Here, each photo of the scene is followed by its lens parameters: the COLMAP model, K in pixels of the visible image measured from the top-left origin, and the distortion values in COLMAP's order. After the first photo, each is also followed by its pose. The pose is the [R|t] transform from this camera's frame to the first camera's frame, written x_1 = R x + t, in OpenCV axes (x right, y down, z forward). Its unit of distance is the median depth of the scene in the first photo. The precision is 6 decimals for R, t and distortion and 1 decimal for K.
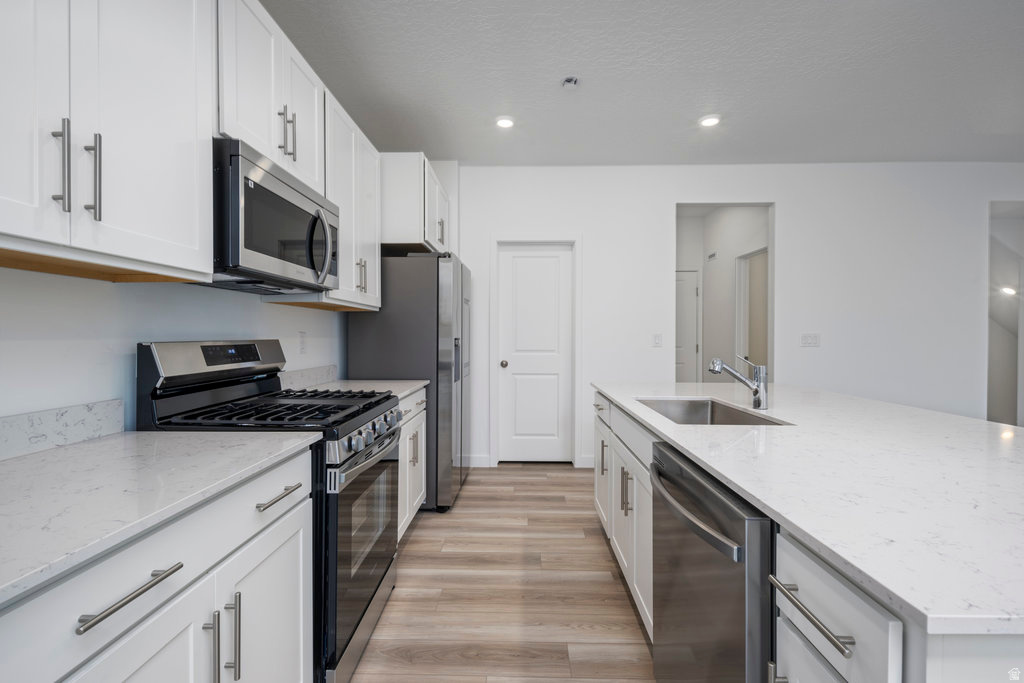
lens RADIAL K [[449.0, 0, 509.1], [0, 449.0, 337.1], [0, 0, 1]] dist [0.006353, -0.001019]
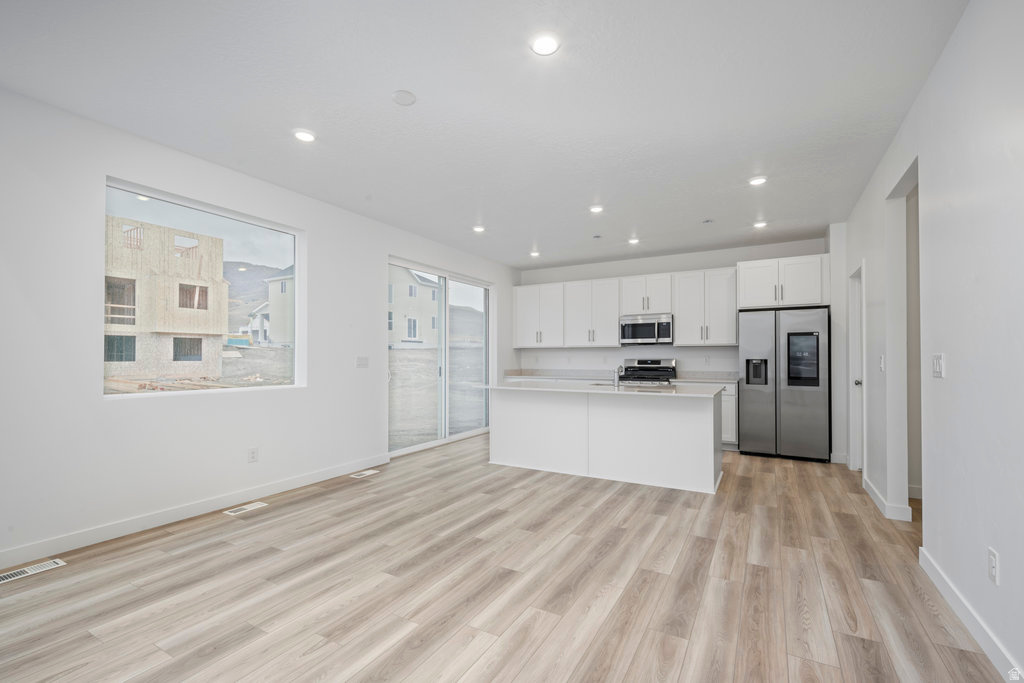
lens RADIAL K [[449.0, 0, 511.1], [0, 449.0, 350.6], [0, 0, 1]] dist [0.006353, -0.001019]
pose [[-0.464083, -0.011891, -0.885712, 3.435799], [0.000534, 0.999906, -0.013704, -0.013854], [0.885792, -0.006833, -0.464033, 1.813647]]
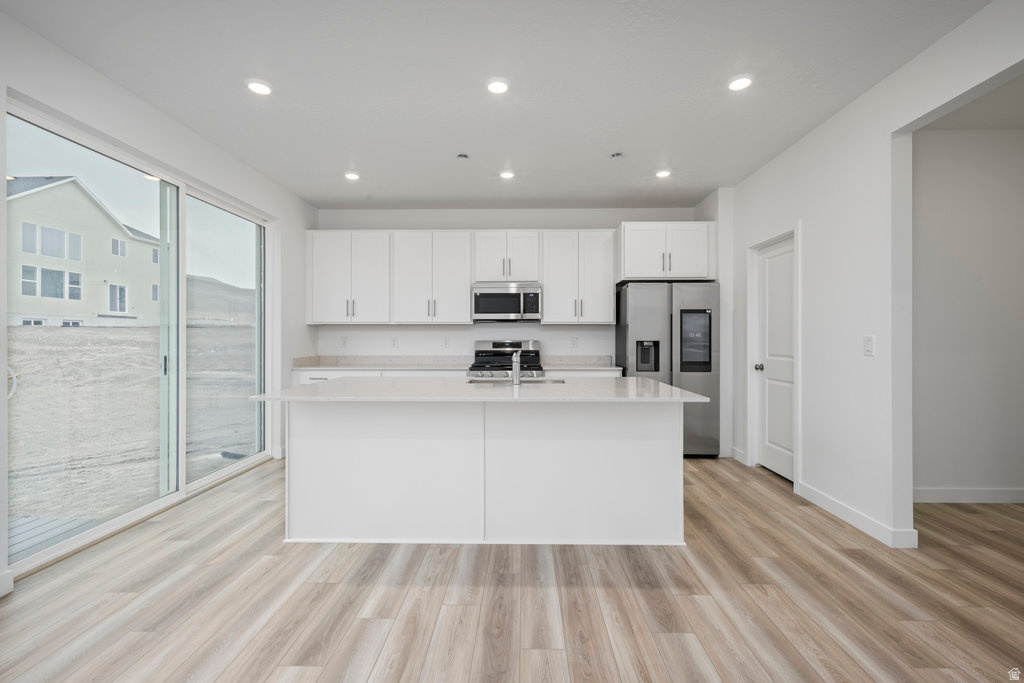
lens RADIAL K [[449.0, 0, 517.2], [0, 449.0, 337.1], [0, 0, 1]] dist [0.006353, -0.001019]
pose [[0.023015, -0.001183, -0.999734, 2.407743], [-0.000599, 0.999999, -0.001197, -0.013474], [0.999735, 0.000626, 0.023014, 1.050390]]
